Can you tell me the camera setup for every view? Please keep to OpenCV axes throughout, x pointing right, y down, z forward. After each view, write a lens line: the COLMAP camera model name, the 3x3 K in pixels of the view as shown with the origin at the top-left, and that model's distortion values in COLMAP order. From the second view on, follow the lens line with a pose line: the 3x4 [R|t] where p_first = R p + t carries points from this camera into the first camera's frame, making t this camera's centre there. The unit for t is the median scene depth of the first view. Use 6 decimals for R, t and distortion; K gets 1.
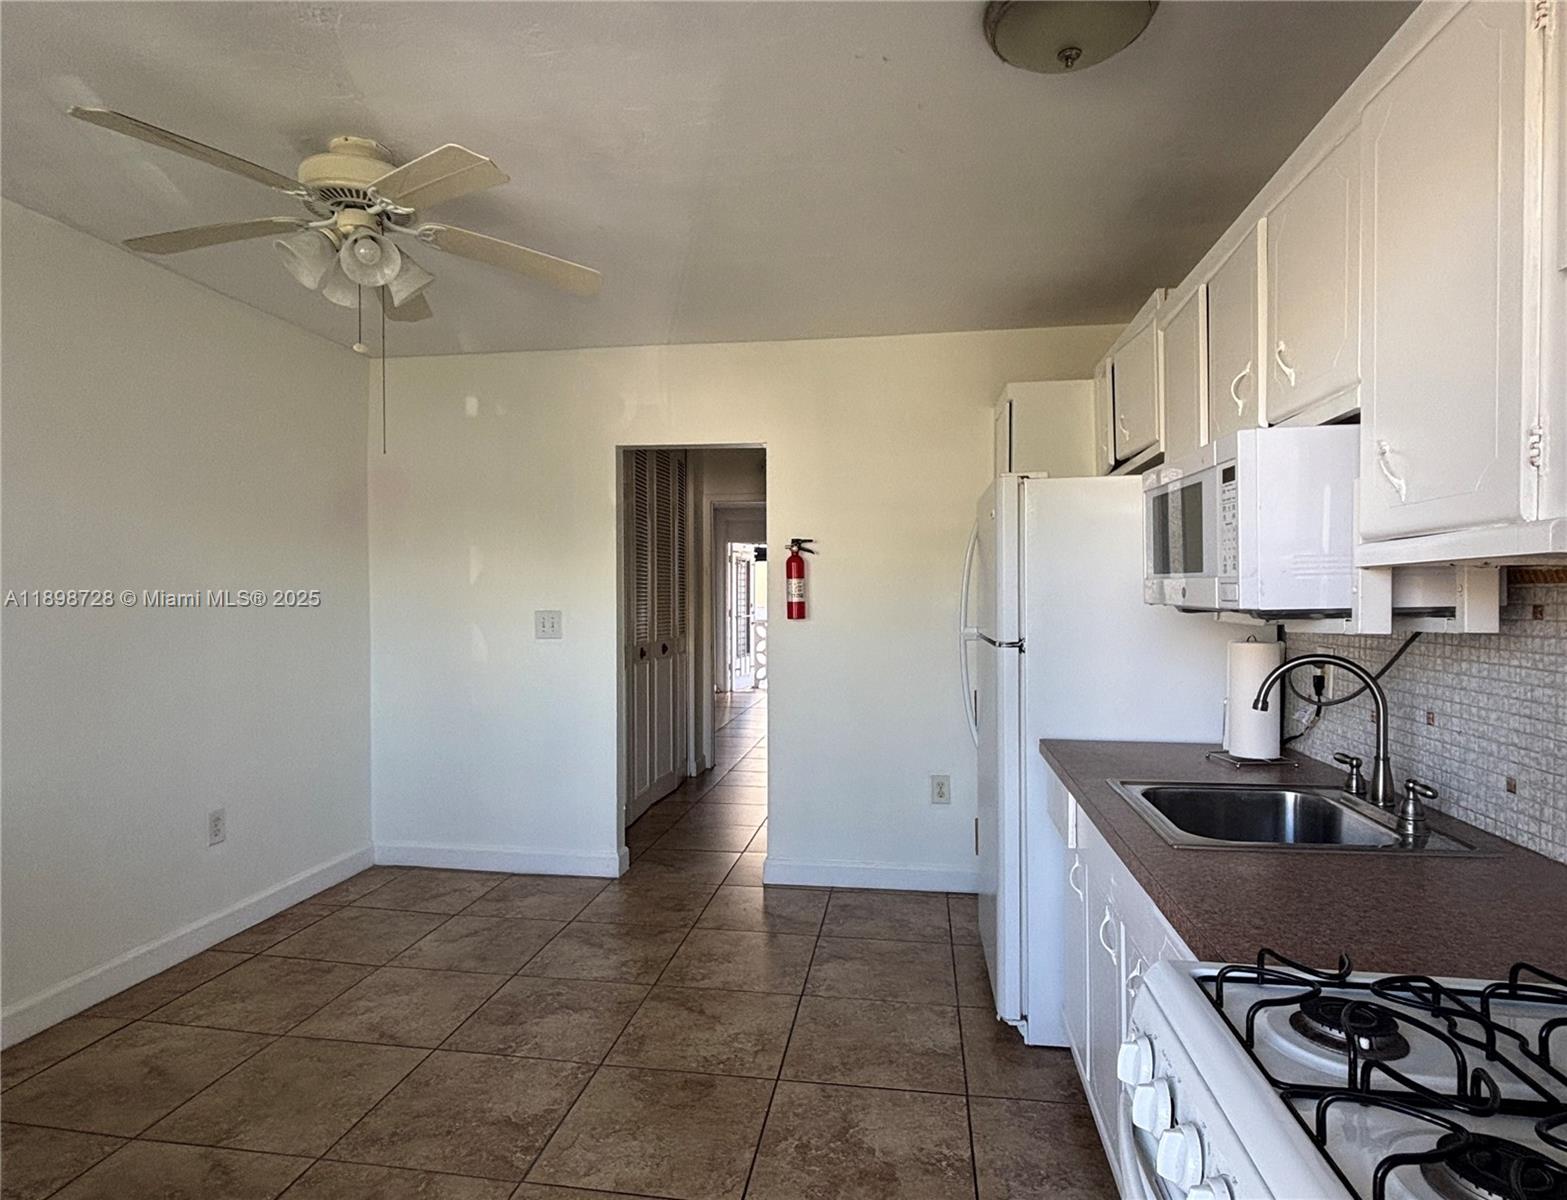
lens RADIAL K [[868.3, 0, 783.5], [0, 868.3, 600.0], [0, 0, 1]] dist [-0.000548, -0.000129]
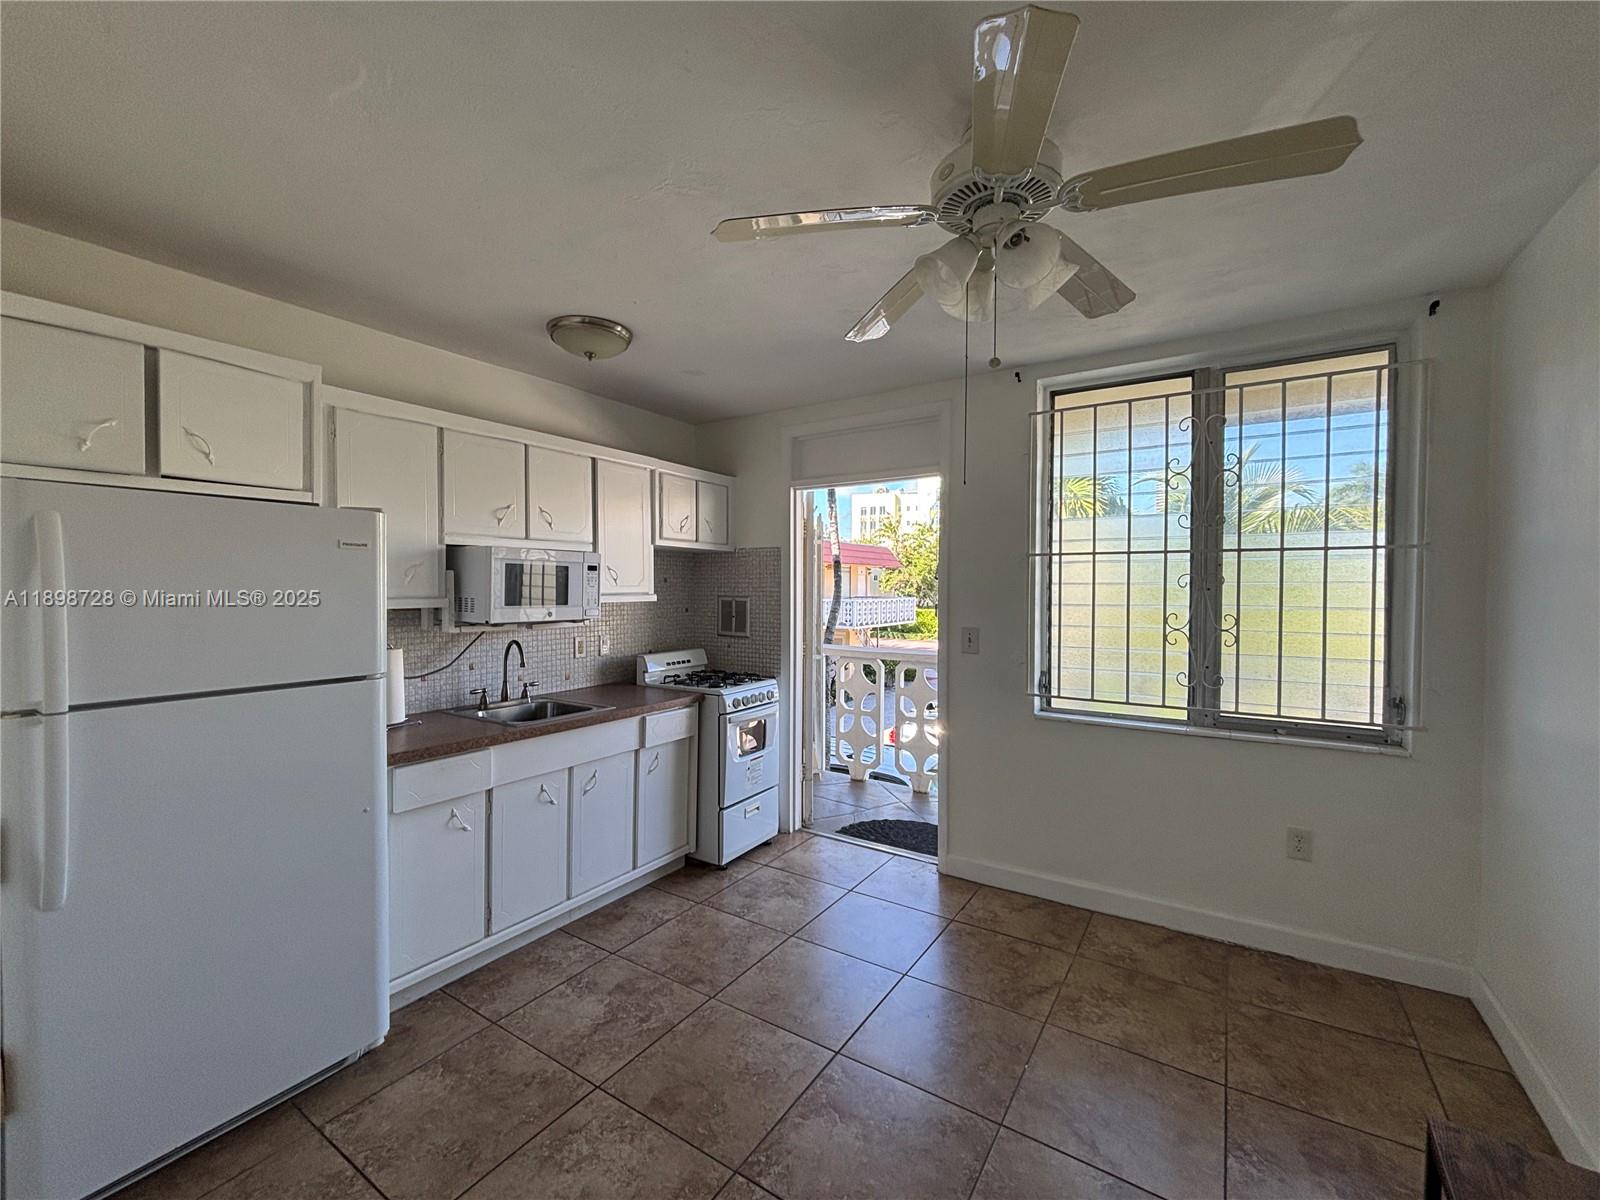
lens RADIAL K [[653.1, 0, 800.0], [0, 653.1, 600.0], [0, 0, 1]] dist [-0.000128, -0.000017]
pose [[-0.911666, -0.006492, 0.410882, -0.608590], [0.001674, 0.999808, 0.019511, -0.058281], [-0.410929, 0.018475, -0.911480, 1.775845]]
